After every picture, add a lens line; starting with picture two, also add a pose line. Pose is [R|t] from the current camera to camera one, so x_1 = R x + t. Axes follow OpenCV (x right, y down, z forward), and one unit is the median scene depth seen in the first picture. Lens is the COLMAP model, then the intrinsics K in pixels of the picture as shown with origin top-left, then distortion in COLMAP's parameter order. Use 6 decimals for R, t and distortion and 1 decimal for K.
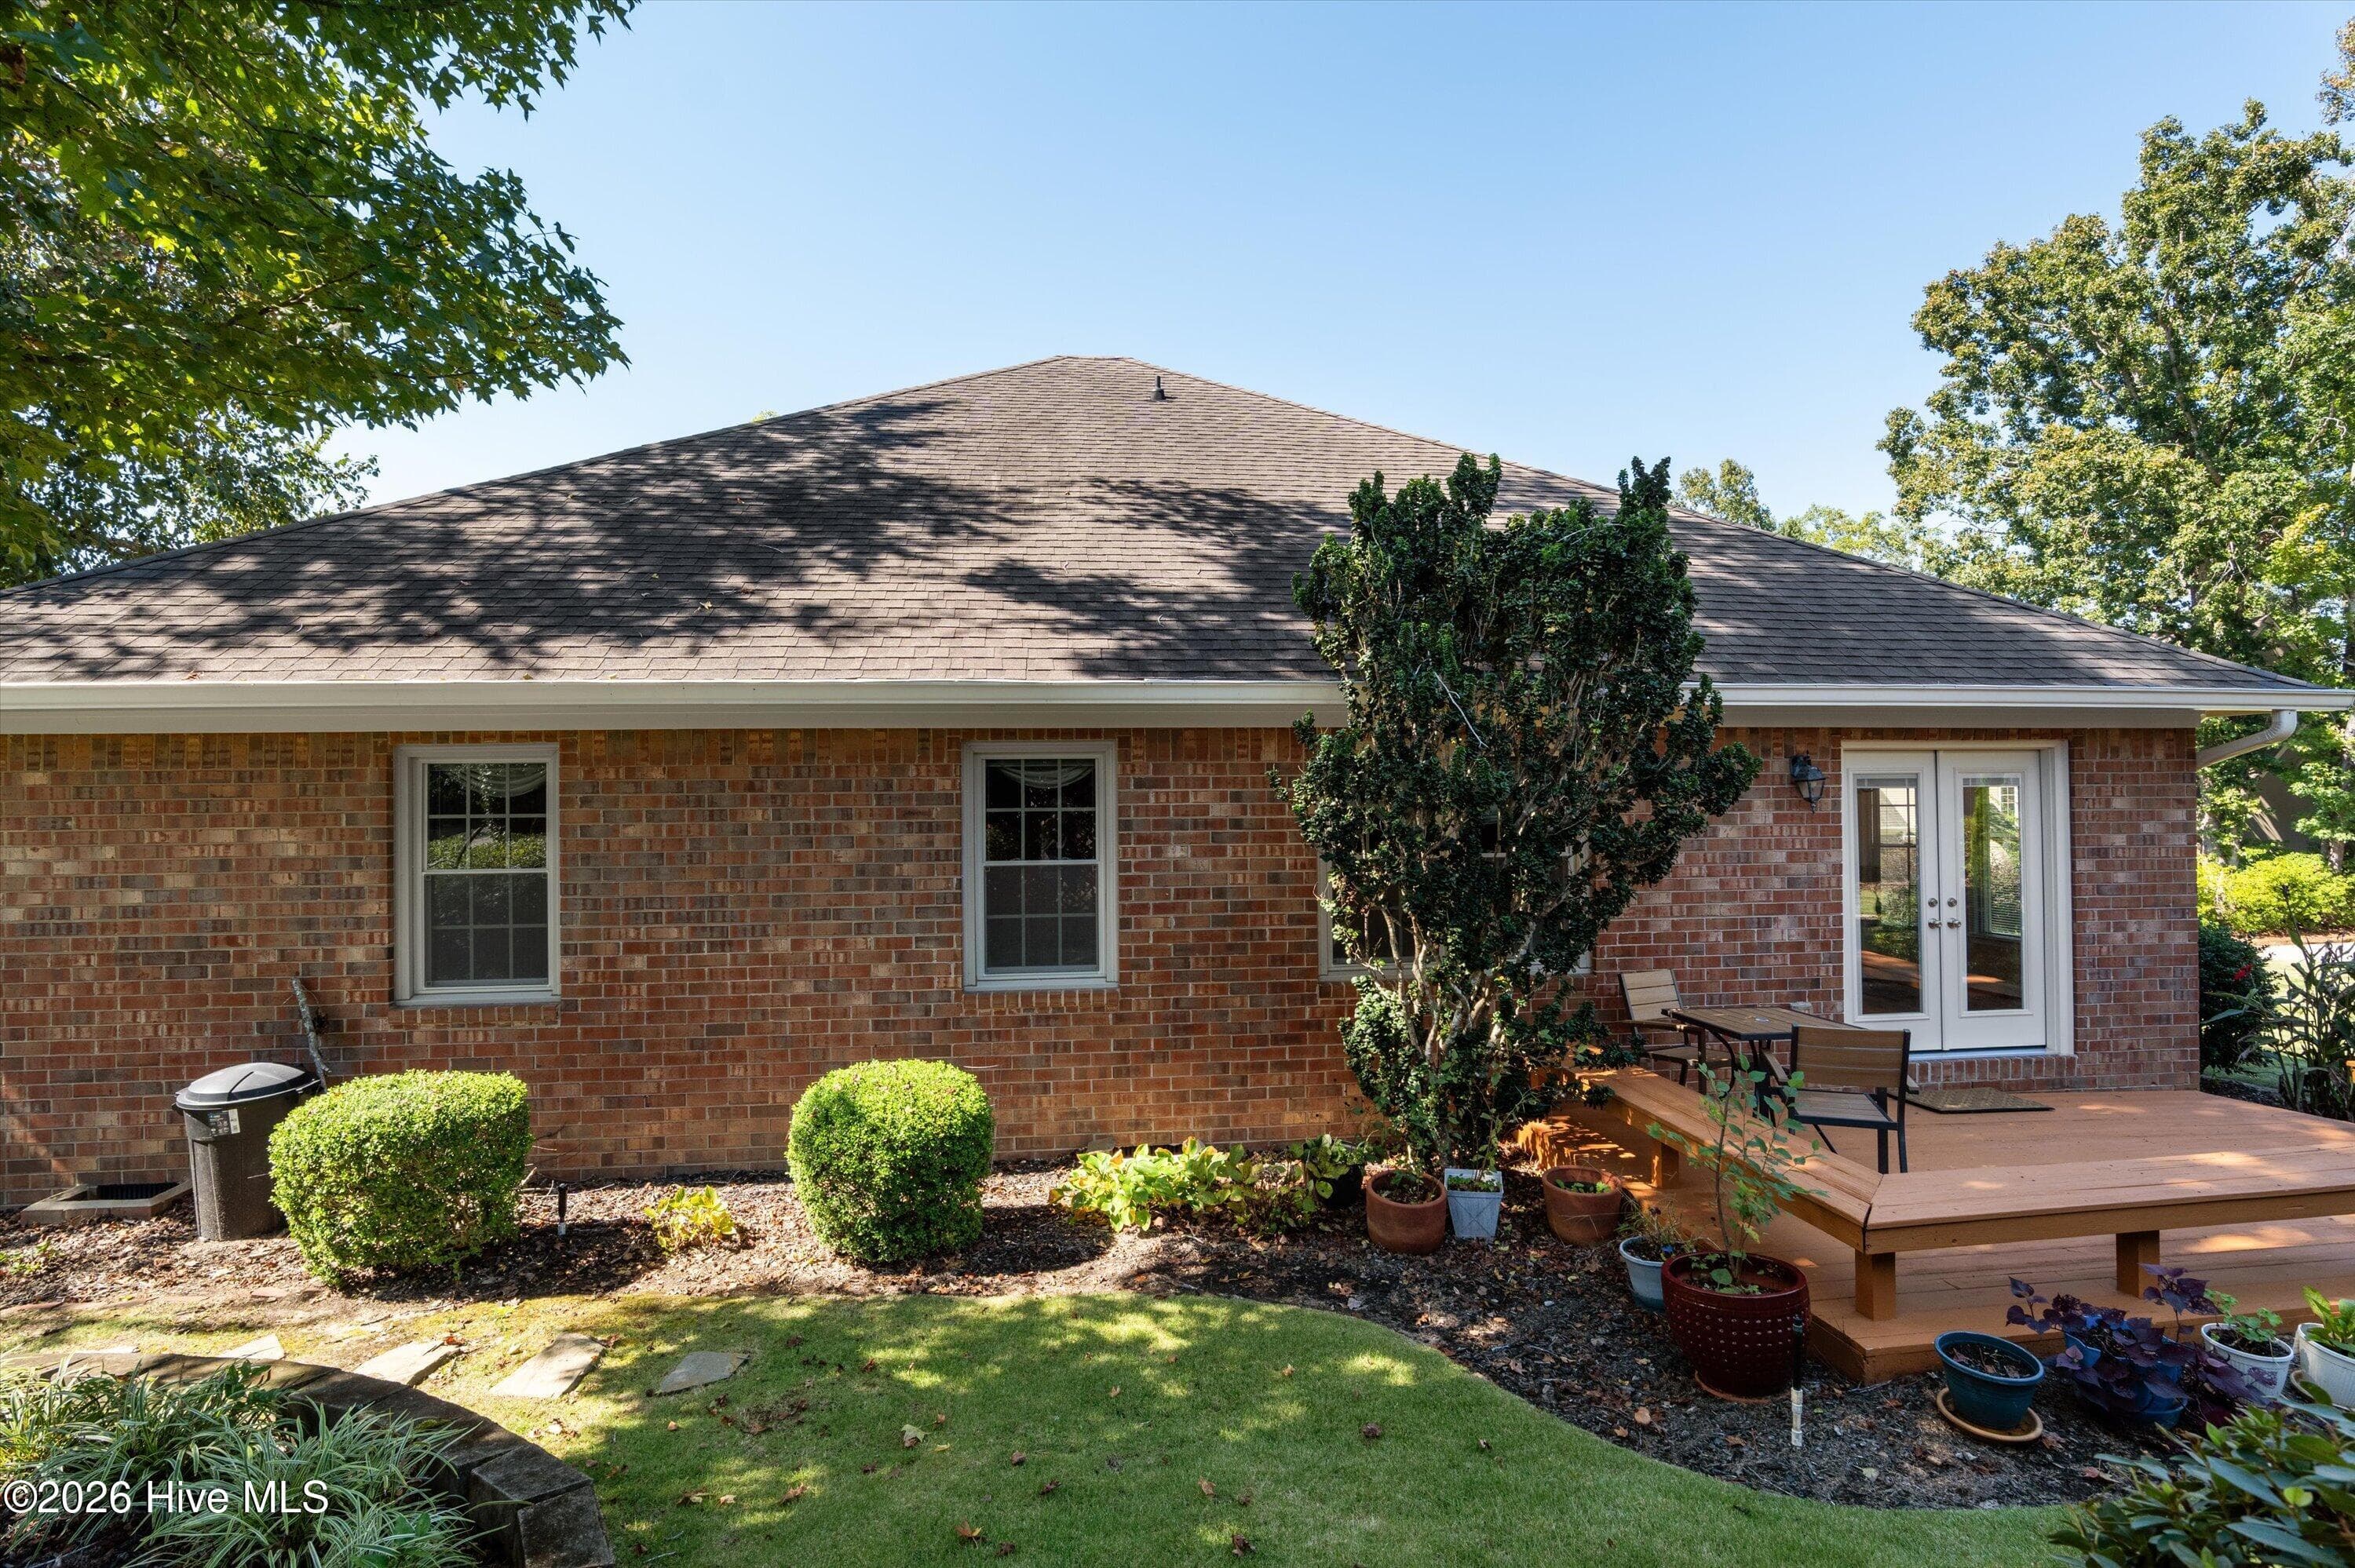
lens RADIAL K [[1087.1, 0, 1177.7], [0, 1087.1, 788.2], [0, 0, 1]] dist [-0.011817, 0.000121]
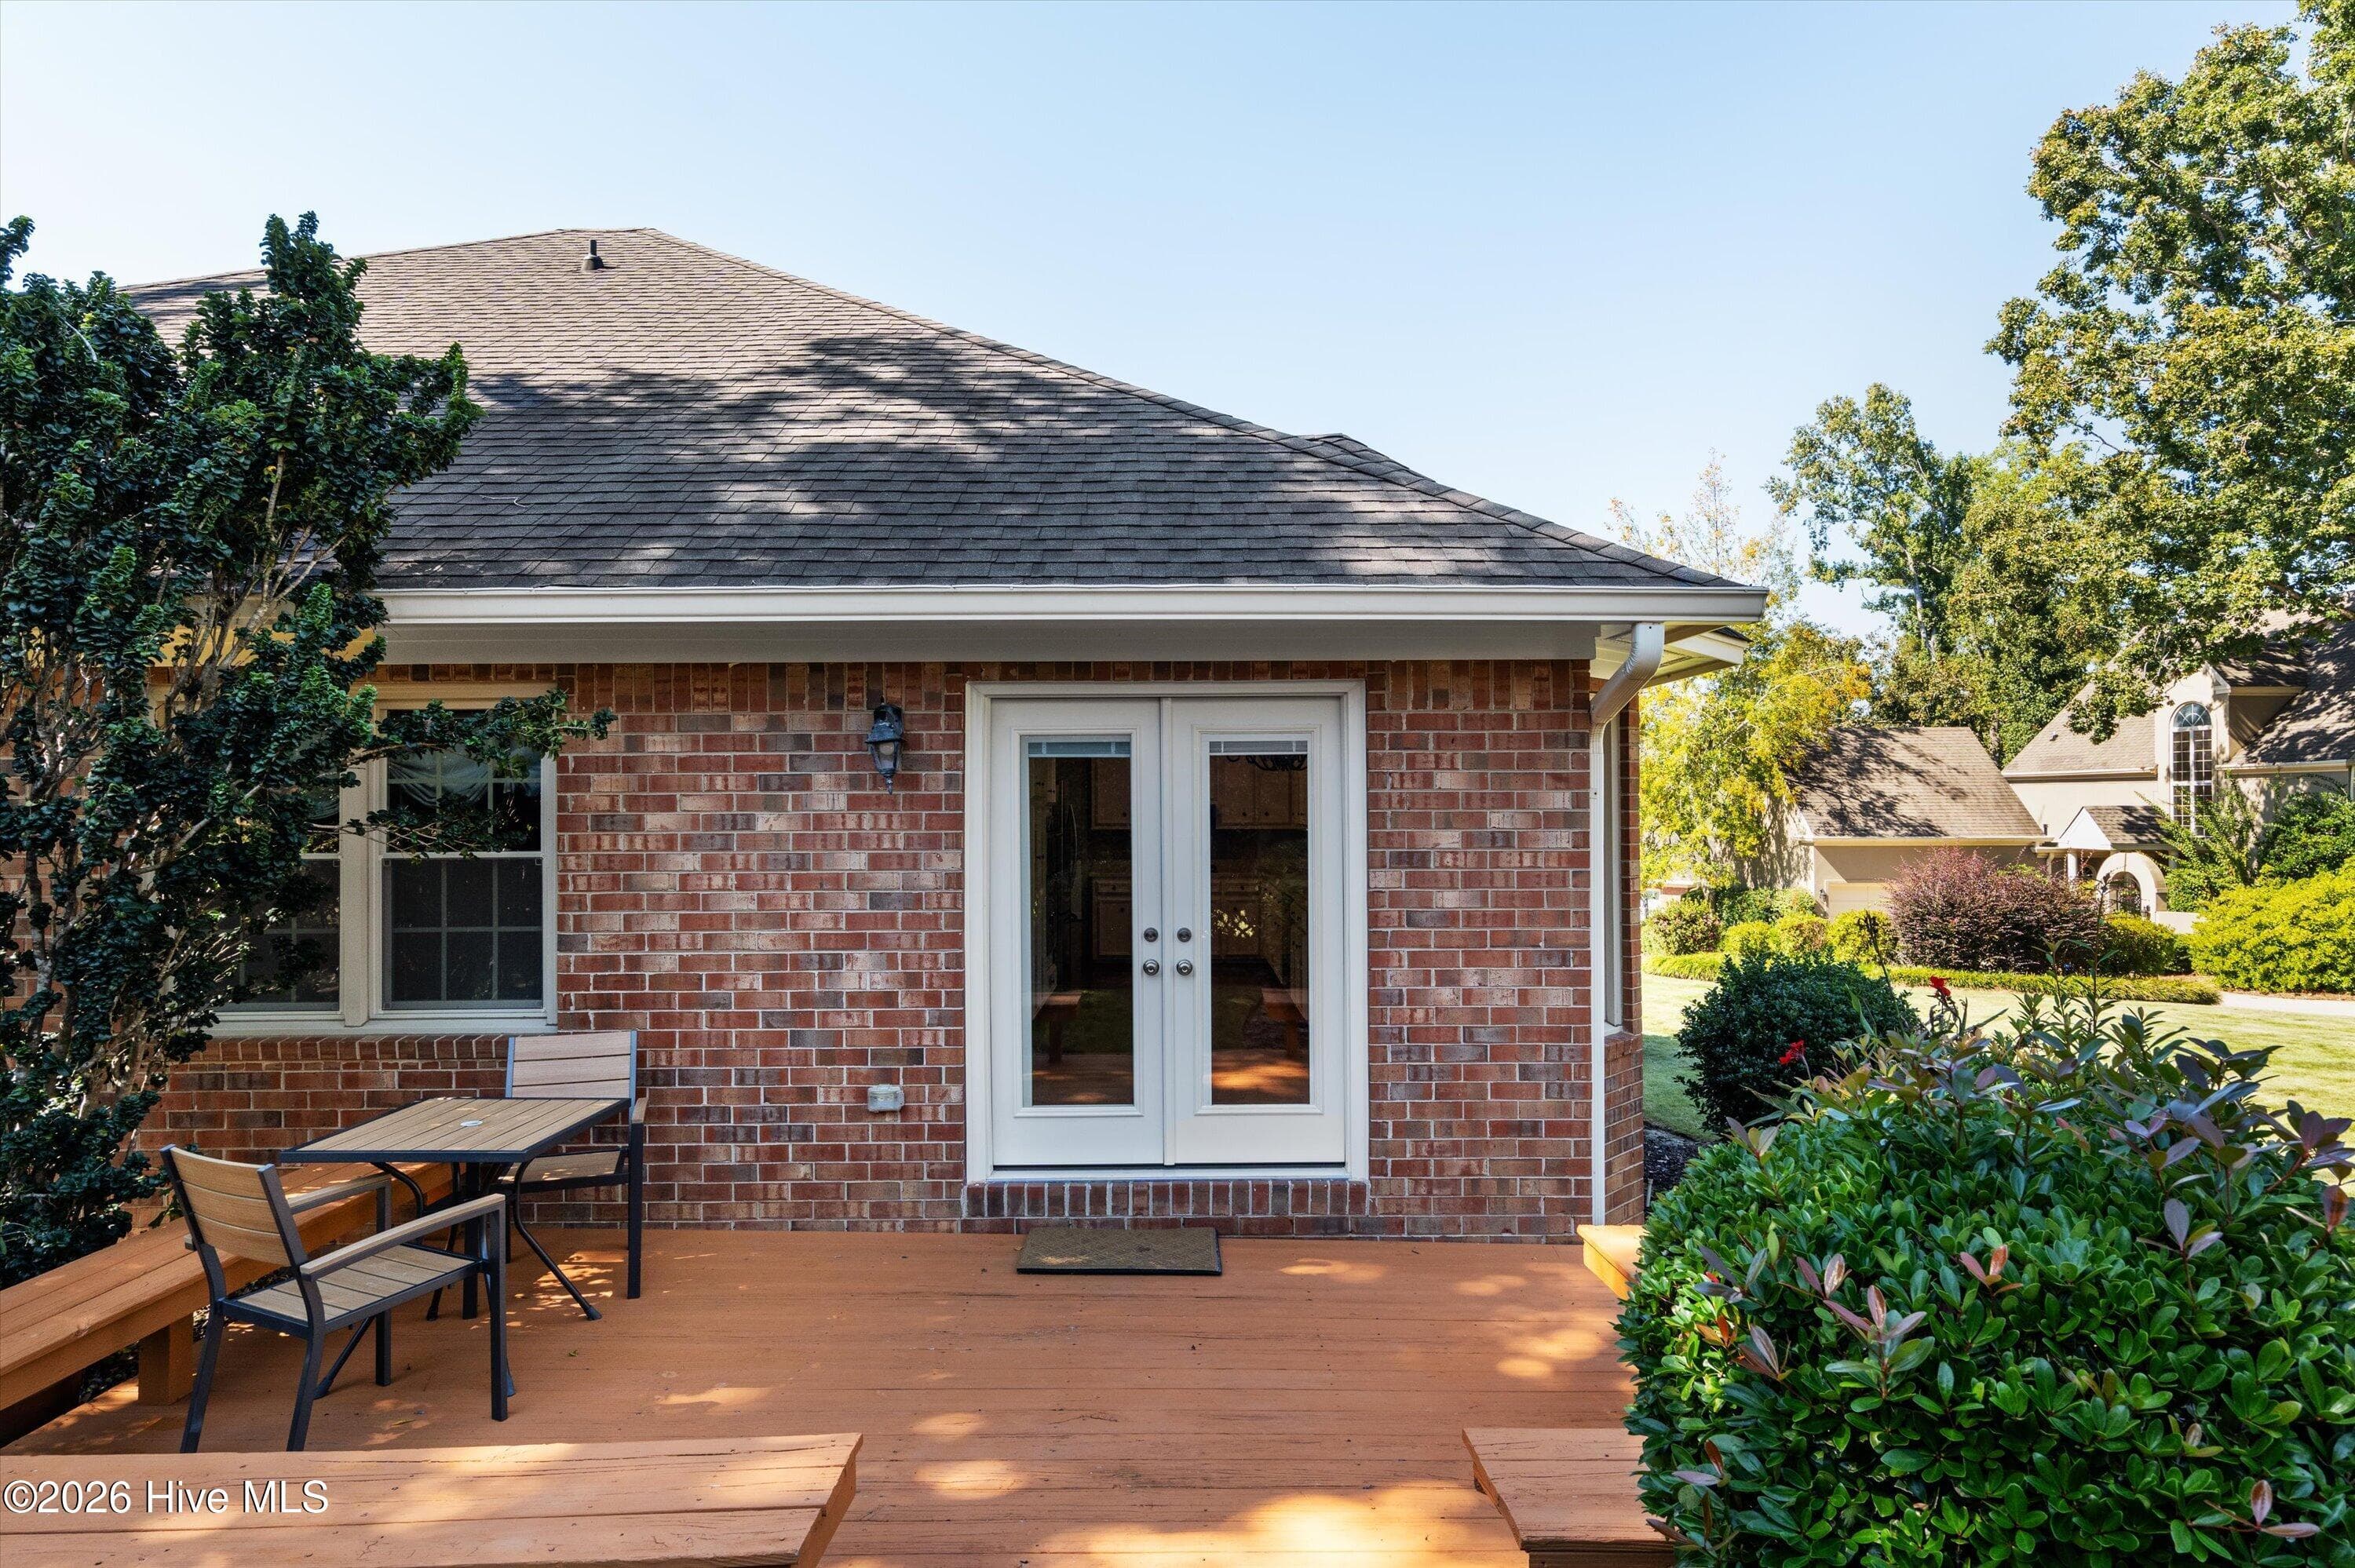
lens RADIAL K [[1245.1, 0, 1177.2], [0, 1245.1, 793.1], [0, 0, 1]] dist [-0.003213, -0.001962]
pose [[0.994394, 0.000853, -0.105734, 0.791897], [-0.001069, 0.999997, -0.001987, 0.022873], [0.105732, 0.002089, 0.994392, 0.264143]]
